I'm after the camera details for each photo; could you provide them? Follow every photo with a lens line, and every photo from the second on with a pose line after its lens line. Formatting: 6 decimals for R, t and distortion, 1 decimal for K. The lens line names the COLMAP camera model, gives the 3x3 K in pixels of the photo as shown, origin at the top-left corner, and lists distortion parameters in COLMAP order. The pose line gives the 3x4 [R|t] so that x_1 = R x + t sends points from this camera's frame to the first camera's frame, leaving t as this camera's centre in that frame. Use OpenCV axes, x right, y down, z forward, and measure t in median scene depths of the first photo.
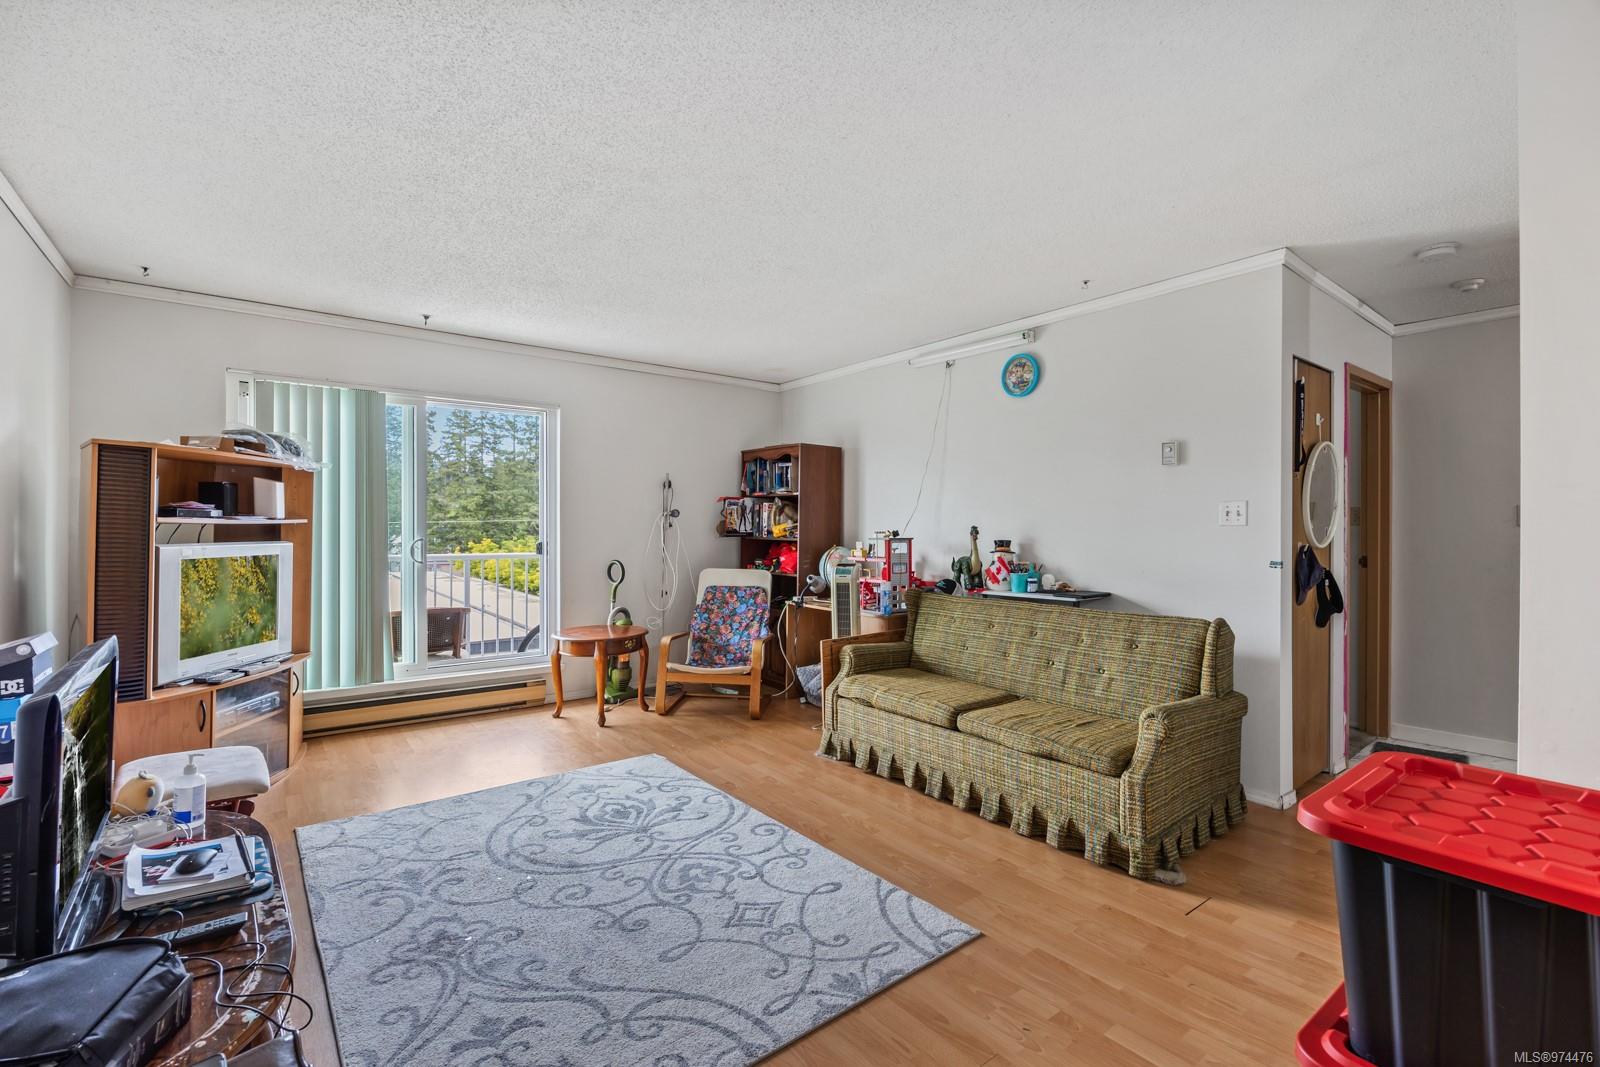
lens RADIAL K [[696.8, 0, 796.0], [0, 696.8, 528.8], [0, 0, 1]] dist [-0.012786, -0.000067]
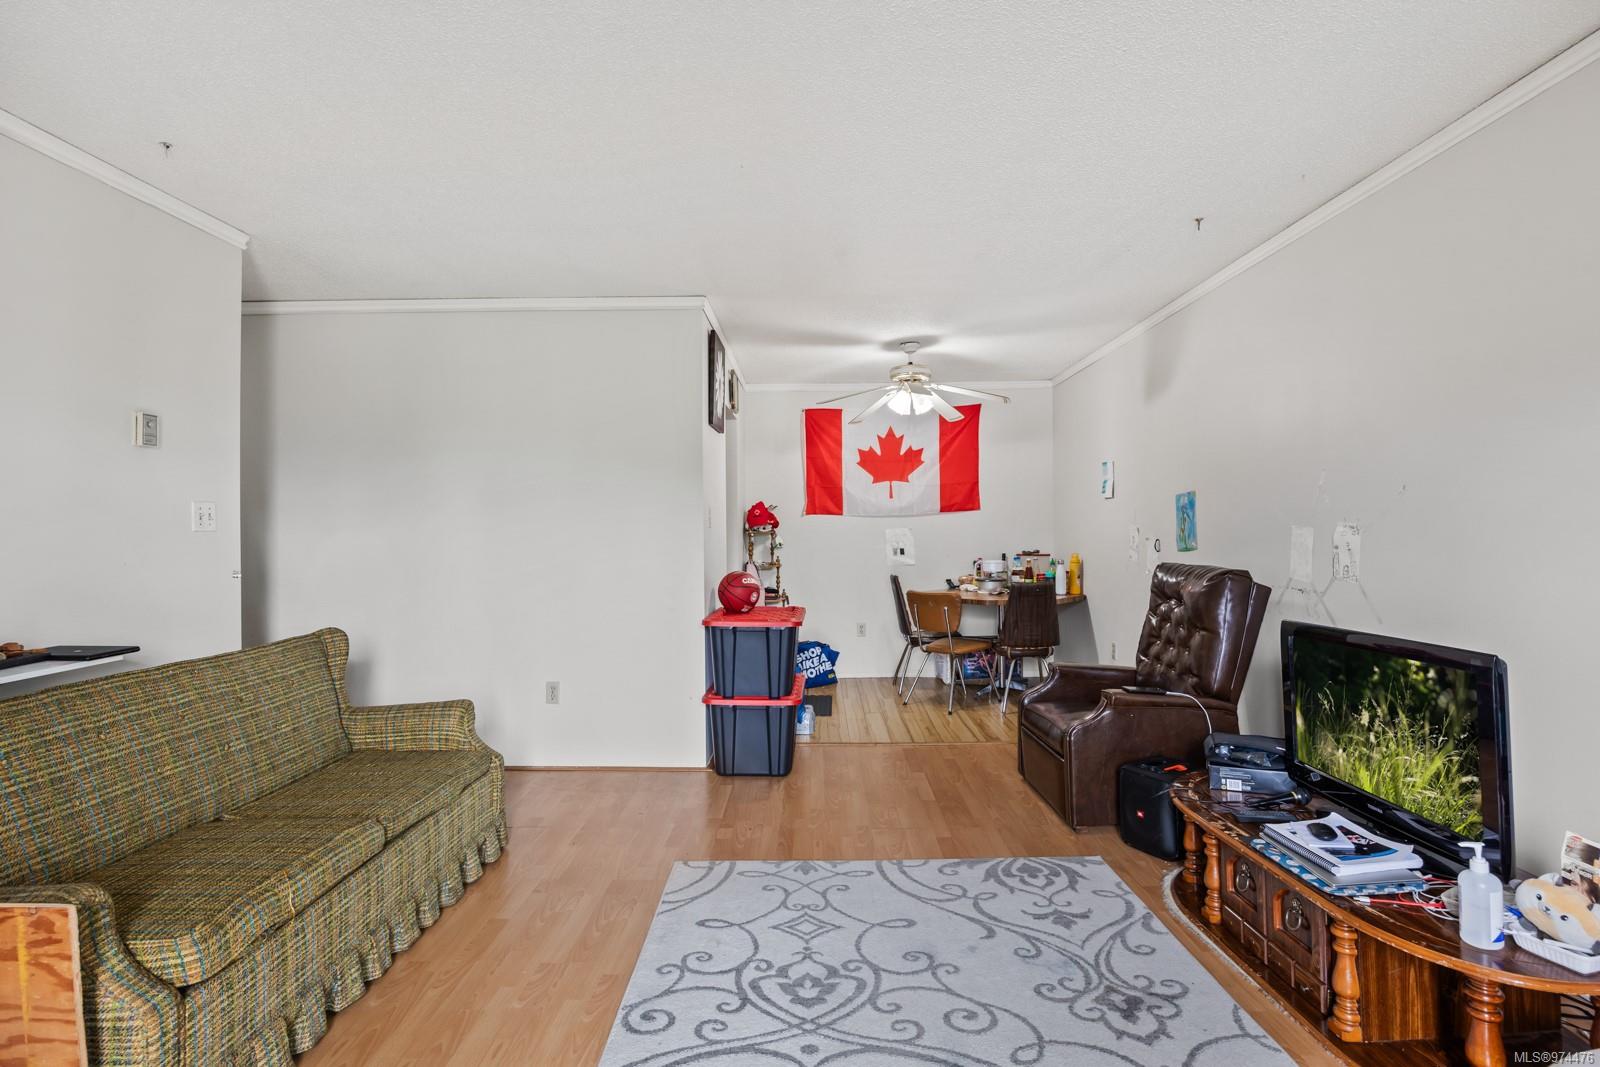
lens RADIAL K [[790.9, 0, 803.3], [0, 790.9, 530.1], [0, 0, 1]] dist [-0.002724, -0.000376]
pose [[-0.779904, 0.002061, 0.625896, -0.501444], [0.004673, 0.999986, 0.002530, -0.005023], [-0.625882, 0.004898, -0.779903, 1.238598]]
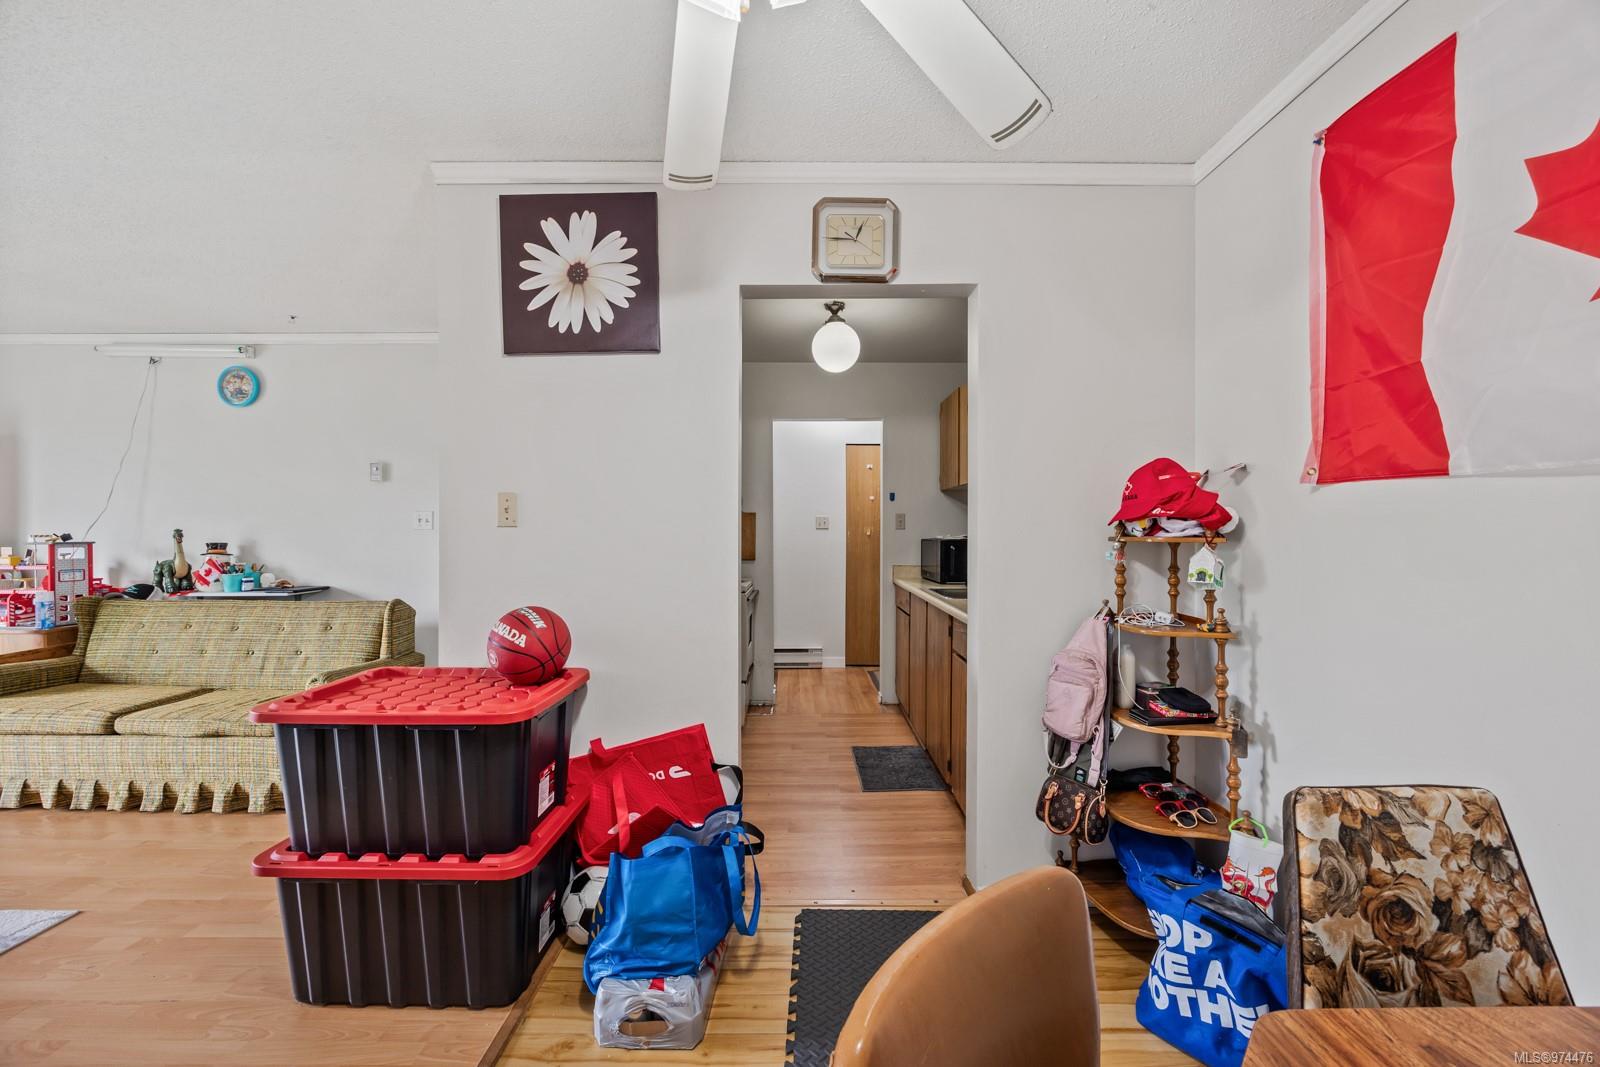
lens RADIAL K [[608.6, 0, 800.0], [0, 608.6, 533.5], [0, 0, 1]] dist [-0.009598, 0.000052]
pose [[0.608487, -0.000495, 0.793564, 0.137361], [-0.000720, 0.999999, 0.001175, 0.001121], [-0.793564, -0.001286, 0.608486, -0.280855]]
